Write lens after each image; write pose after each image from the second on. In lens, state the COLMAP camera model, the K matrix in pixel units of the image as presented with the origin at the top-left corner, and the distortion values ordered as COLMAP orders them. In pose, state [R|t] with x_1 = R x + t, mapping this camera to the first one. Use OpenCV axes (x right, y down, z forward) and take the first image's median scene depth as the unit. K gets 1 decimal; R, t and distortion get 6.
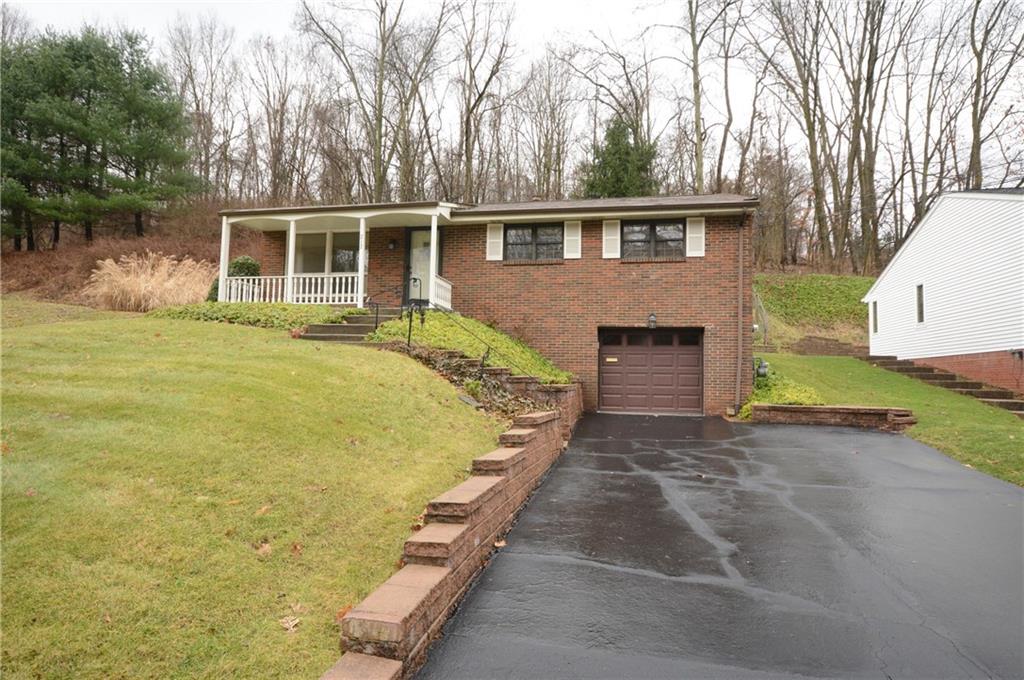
lens RADIAL K [[601.0, 0, 512.0], [0, 601.0, 340.0], [0, 0, 1]] dist [0.005360, 0.002796]
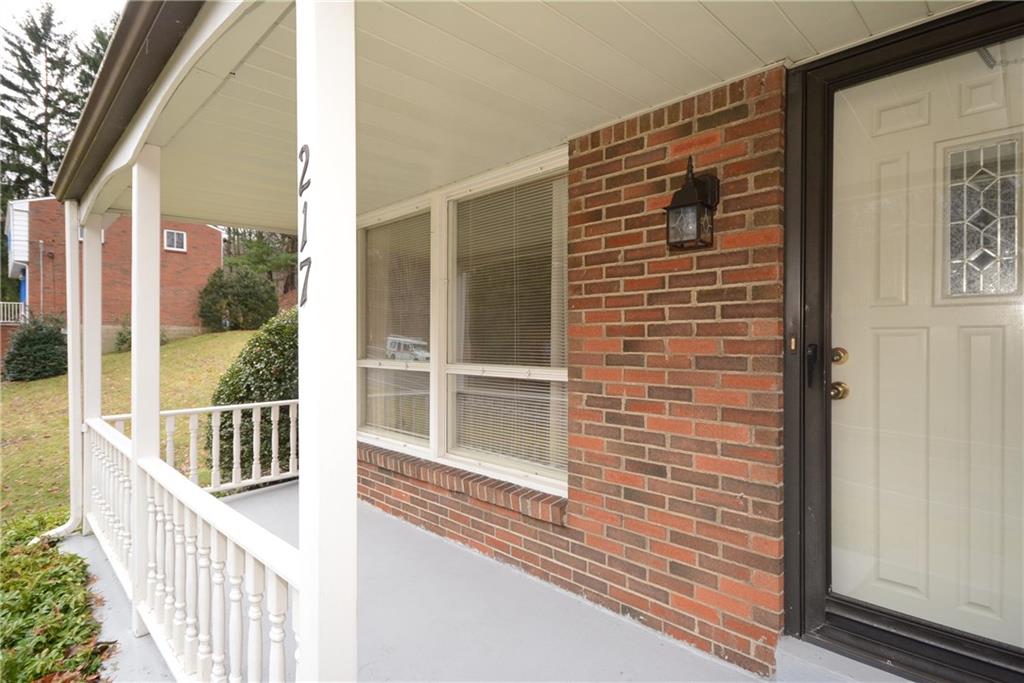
lens RADIAL K [[521.5, 0, 512.0], [0, 521.5, 341.5], [0, 0, 1]] dist [-0.000333, -0.000071]
pose [[0.829427, -0.016854, -0.558361, -0.109510], [0.050451, 0.997720, 0.044826, -0.089665], [0.556333, -0.065350, 0.828386, 0.575967]]
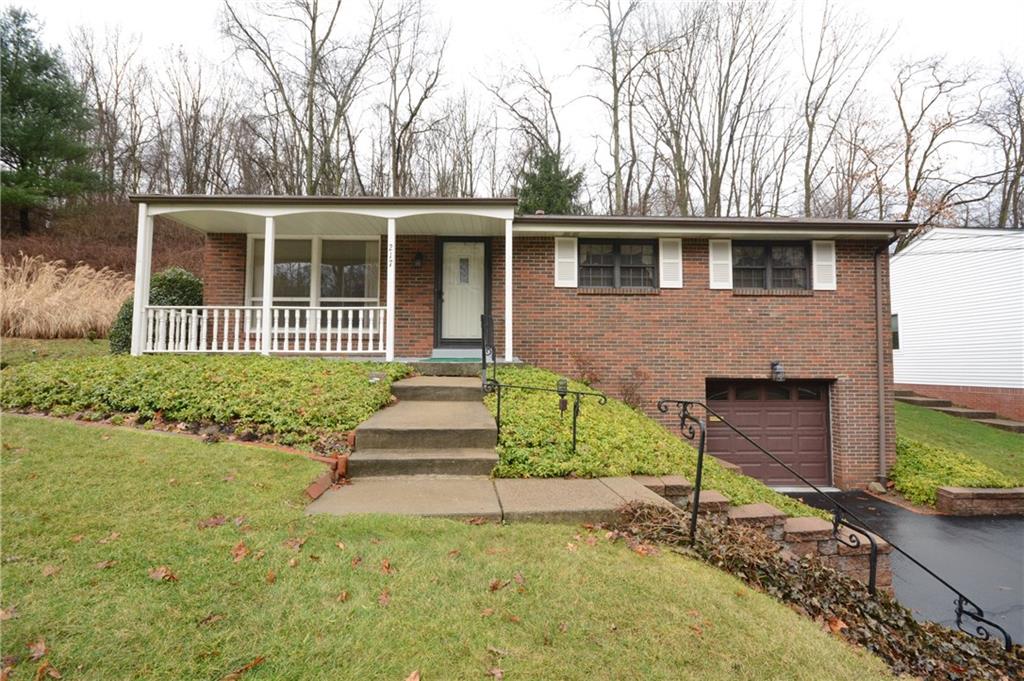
lens RADIAL K [[471.7, 0, 512.0], [0, 471.7, 340.5], [0, 0, 1]] dist [0.020755, -0.016969]
pose [[0.973650, -0.003048, 0.228029, -0.145459], [0.000231, 0.999923, 0.012381, -0.047958], [-0.228050, -0.012002, 0.973576, 0.290486]]
